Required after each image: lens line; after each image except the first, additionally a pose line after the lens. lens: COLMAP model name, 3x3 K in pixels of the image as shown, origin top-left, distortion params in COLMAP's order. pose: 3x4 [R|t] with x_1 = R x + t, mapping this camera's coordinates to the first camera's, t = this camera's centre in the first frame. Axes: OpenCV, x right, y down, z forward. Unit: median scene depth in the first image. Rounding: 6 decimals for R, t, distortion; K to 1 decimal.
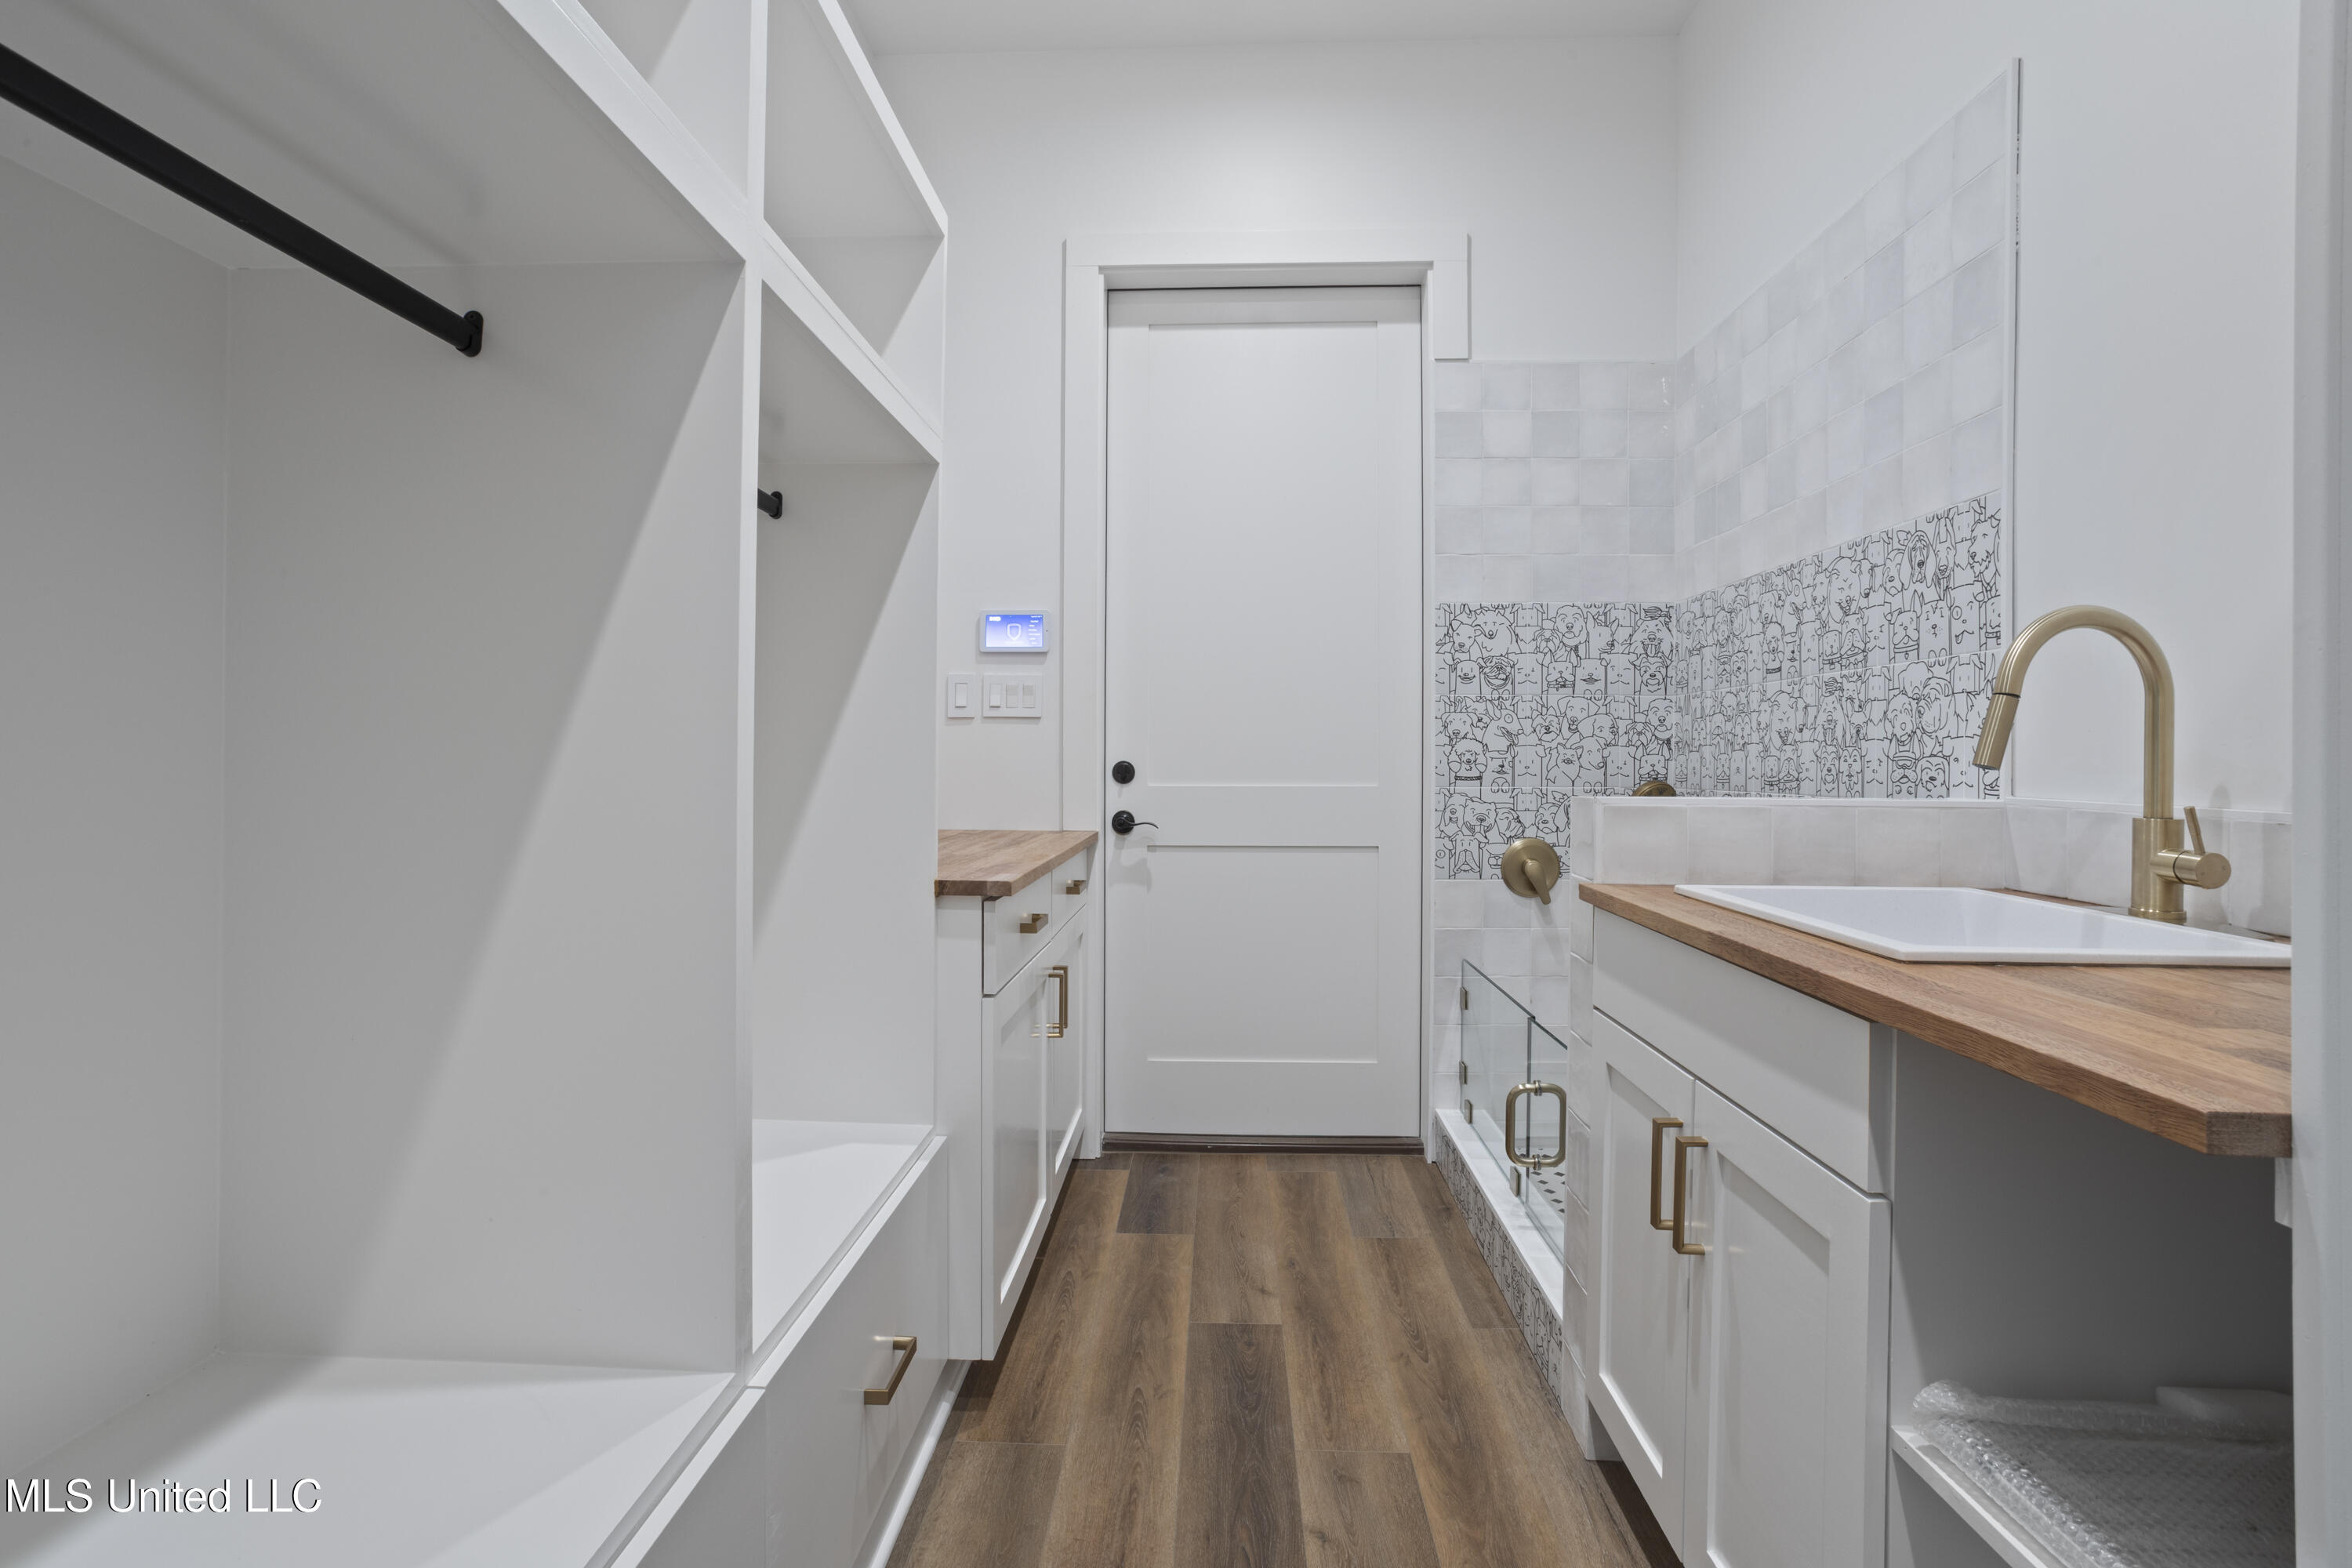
lens RADIAL K [[1118.3, 0, 1166.3], [0, 1118.3, 768.6], [0, 0, 1]] dist [-0.004892, 0.002965]
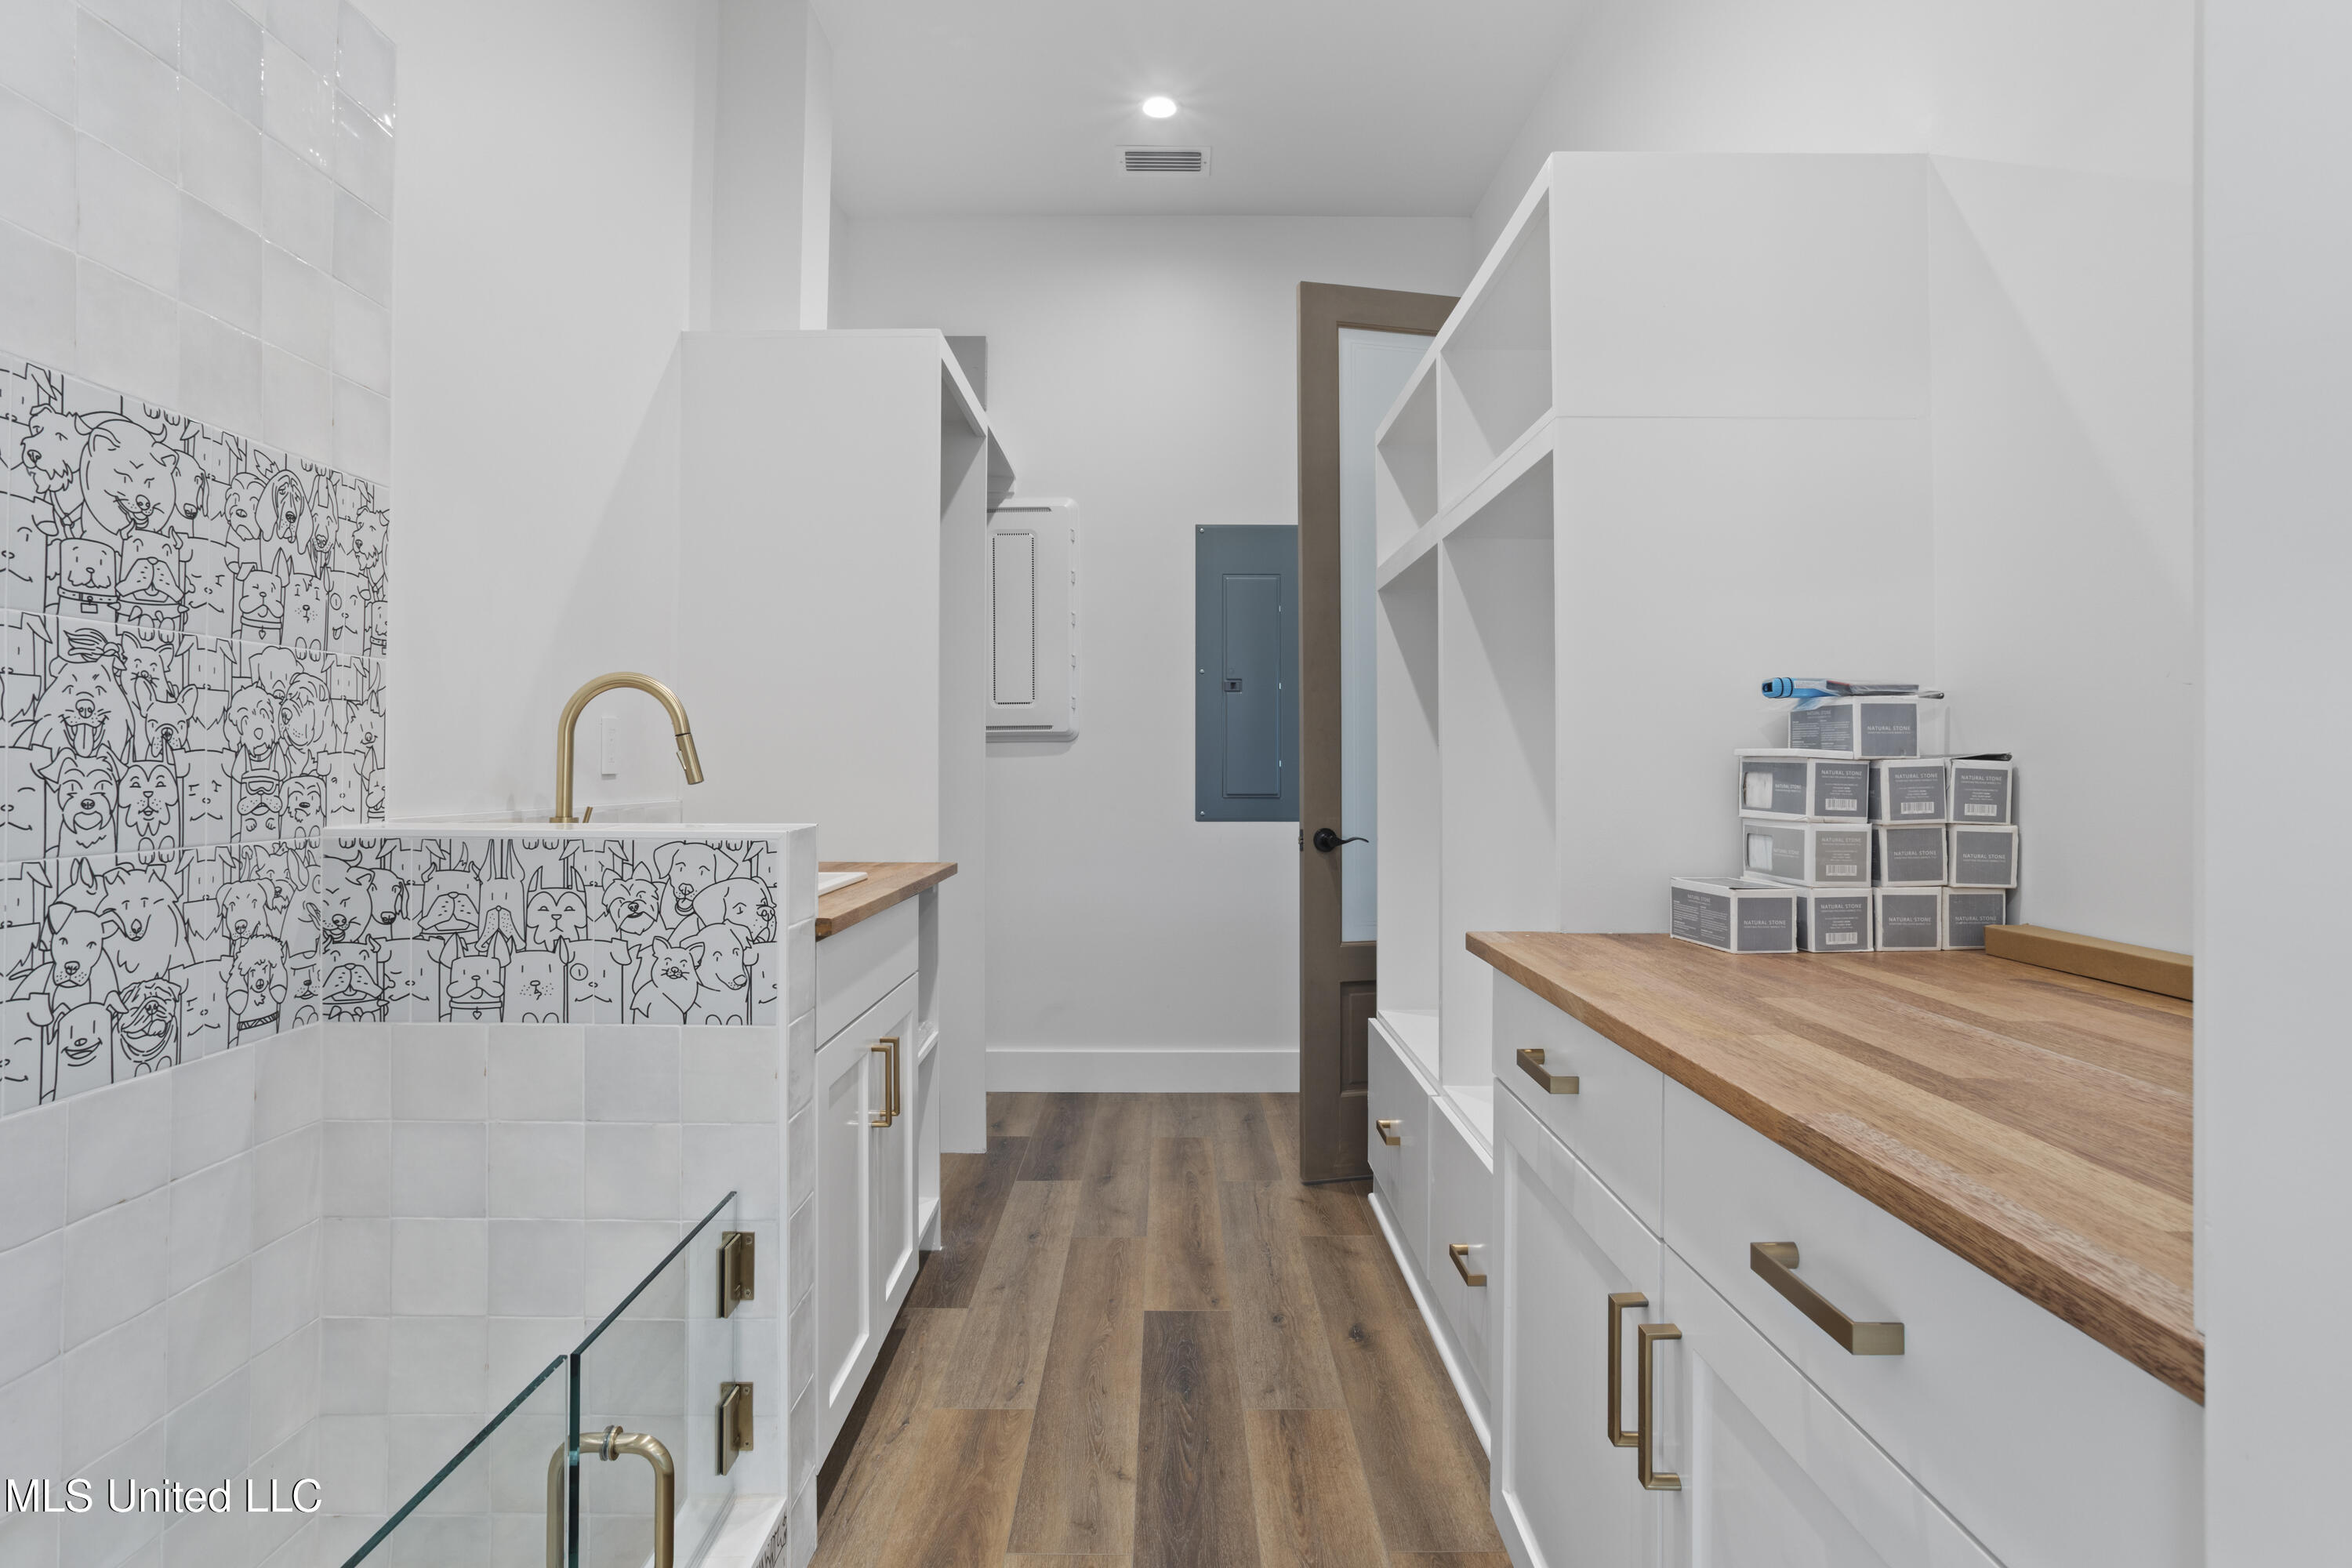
lens RADIAL K [[1355.2, 0, 1176.9], [0, 1355.2, 773.3], [0, 0, 1]] dist [-0.000057, -0.000049]
pose [[-0.998079, -0.008019, -0.061439, 0.143117], [-0.008986, 0.999840, 0.015478, -0.032506], [0.061305, 0.016001, -0.997991, 1.955556]]
